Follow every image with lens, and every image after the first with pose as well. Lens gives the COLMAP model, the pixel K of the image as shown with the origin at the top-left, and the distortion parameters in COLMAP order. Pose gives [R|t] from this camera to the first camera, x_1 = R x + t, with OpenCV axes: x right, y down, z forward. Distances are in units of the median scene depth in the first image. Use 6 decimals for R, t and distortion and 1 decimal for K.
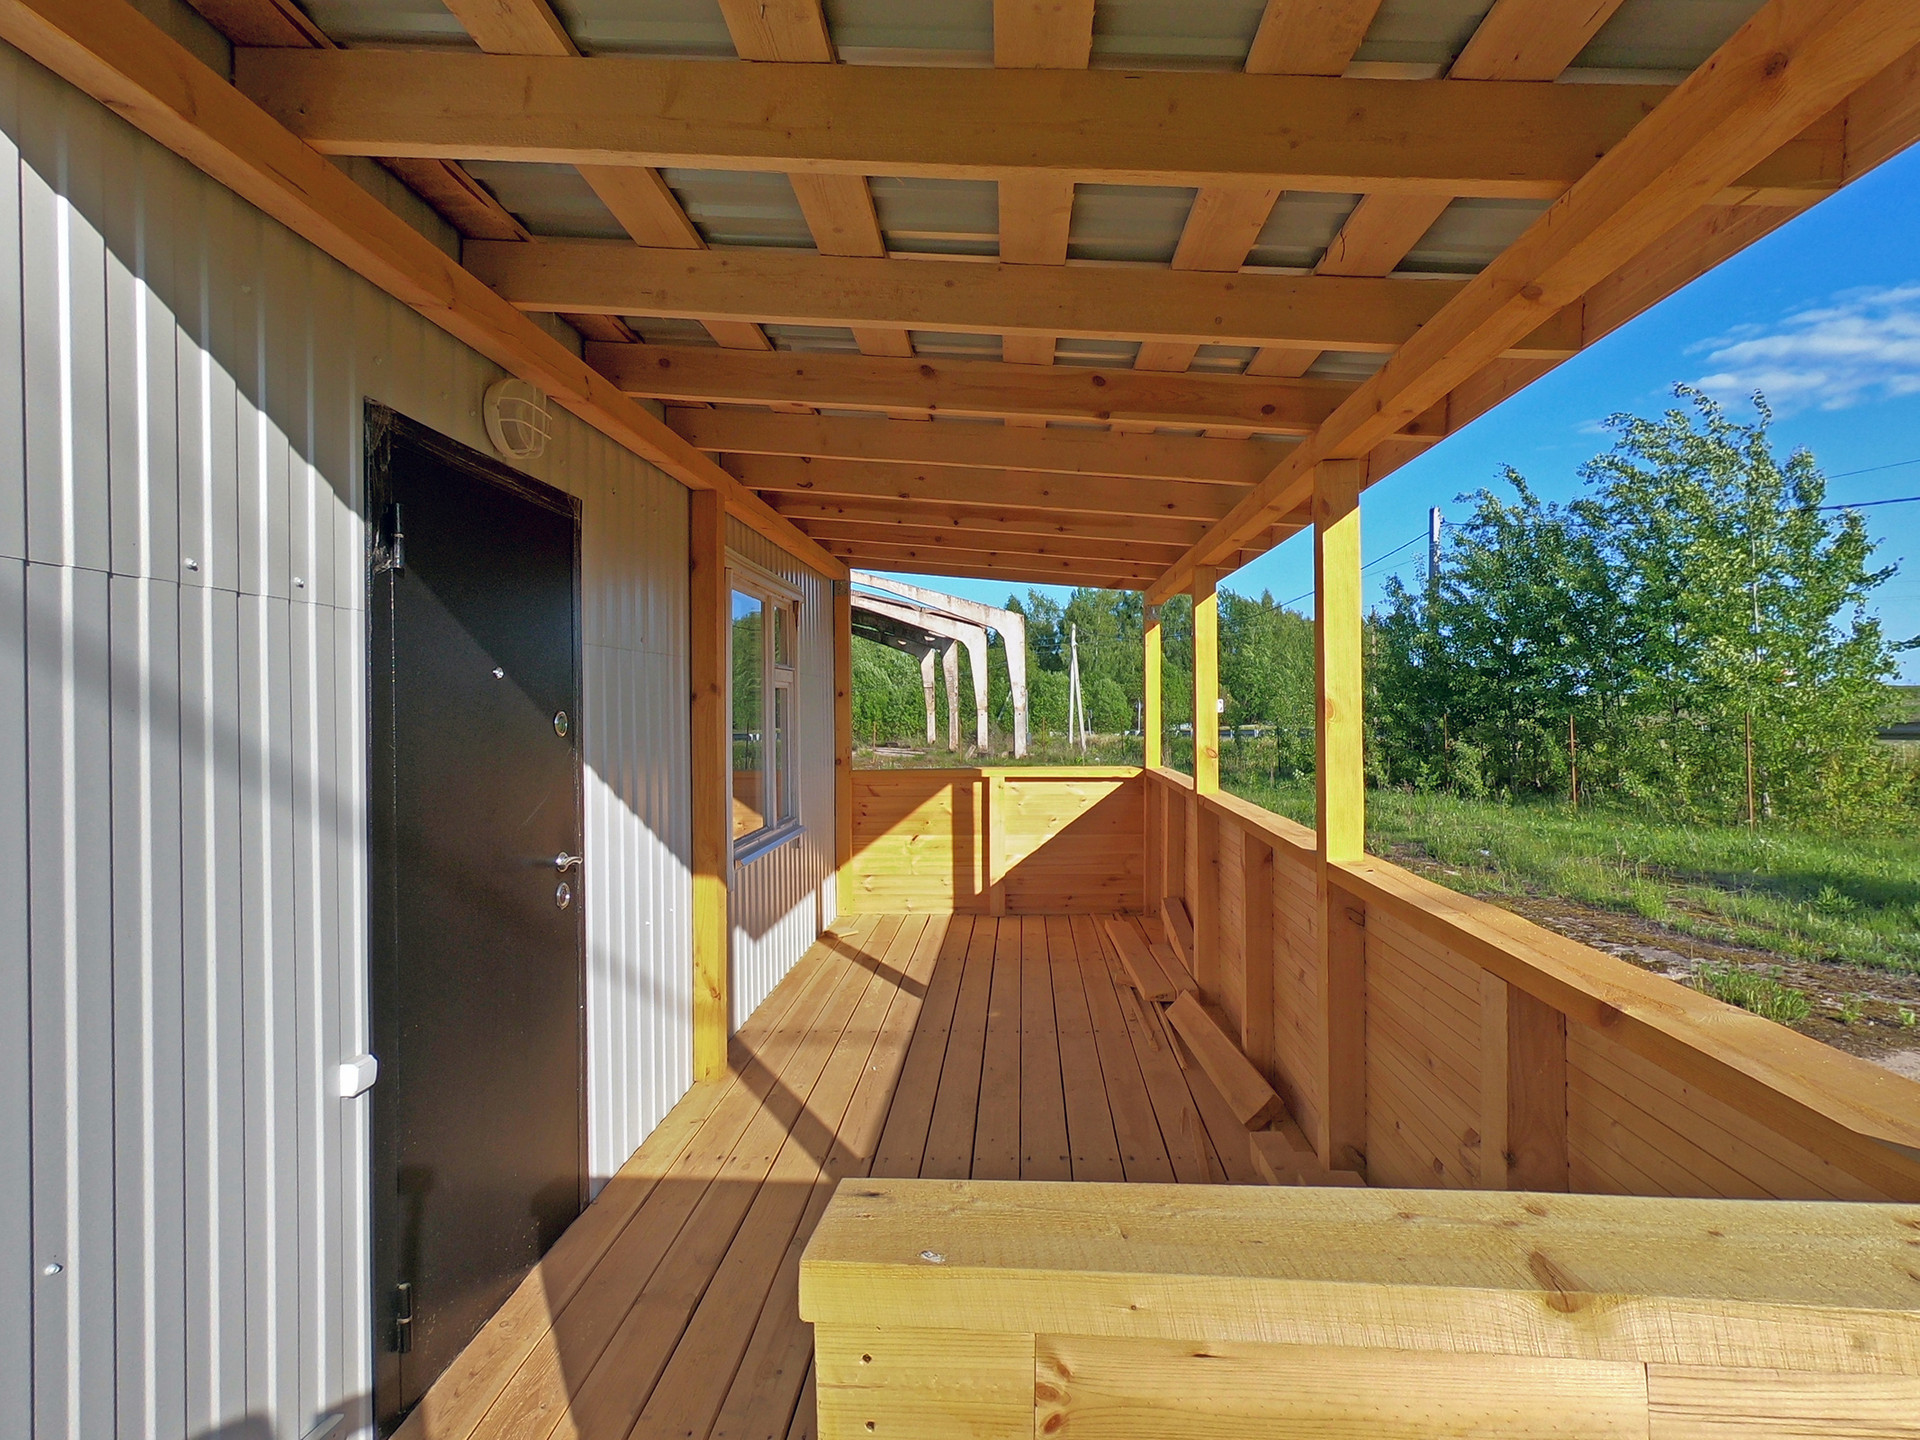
lens RADIAL K [[981.5, 0, 954.5], [0, 981.5, 742.8], [0, 0, 1]] dist [0.001200, 0.001224]
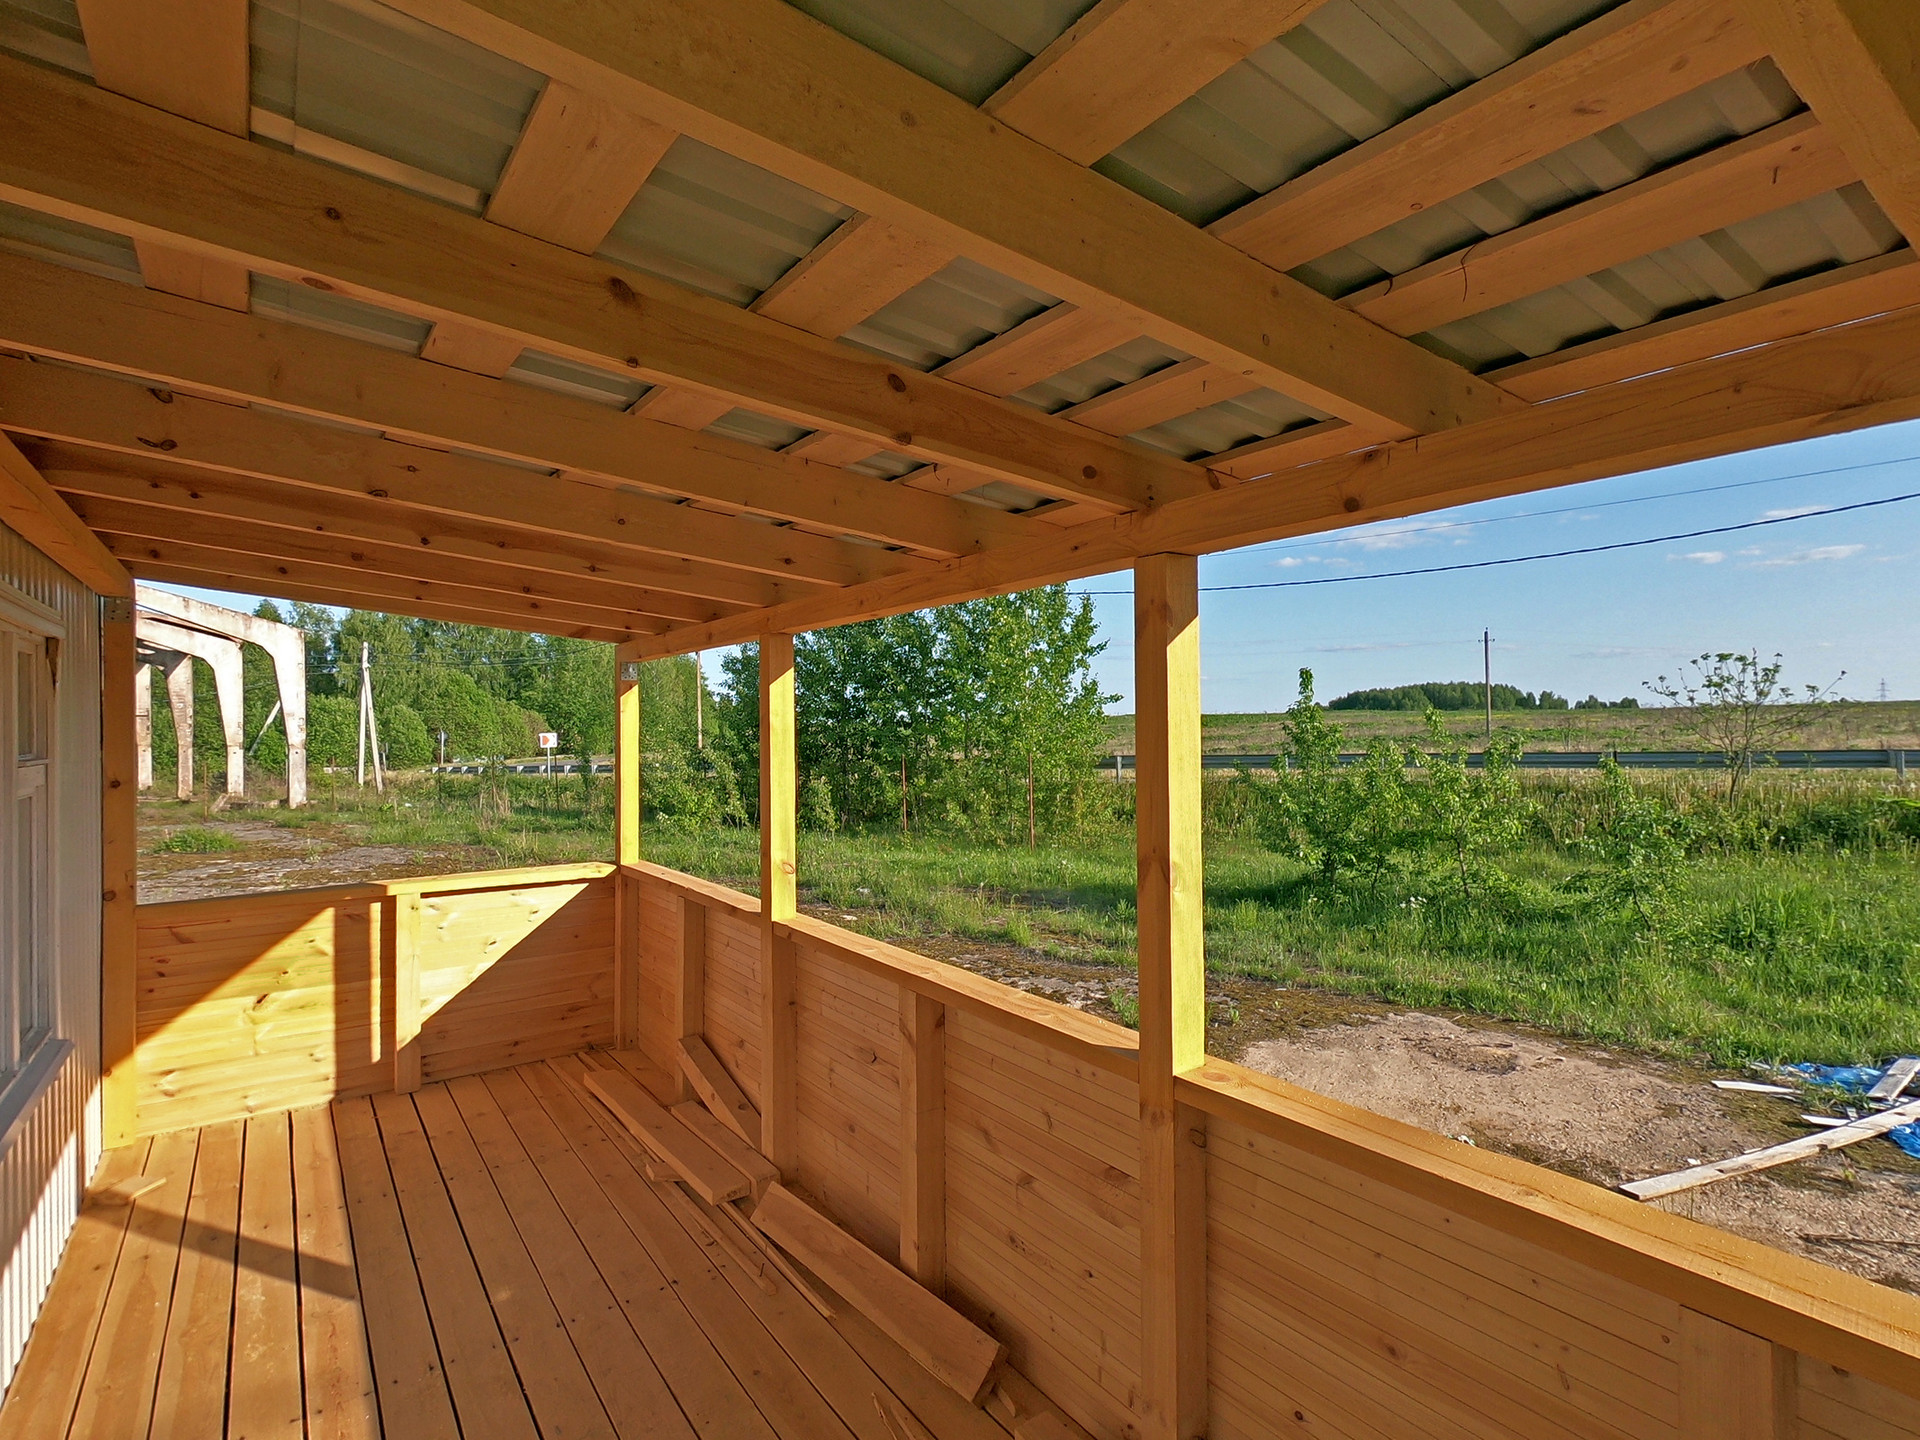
lens RADIAL K [[981.5, 0, 954.5], [0, 981.5, 742.8], [0, 0, 1]] dist [0.001200, 0.001224]
pose [[0.778296, -0.007178, 0.627856, -0.089745], [0.023549, 0.999565, -0.017765, -0.049752], [-0.627456, 0.028612, 0.778126, 0.196477]]
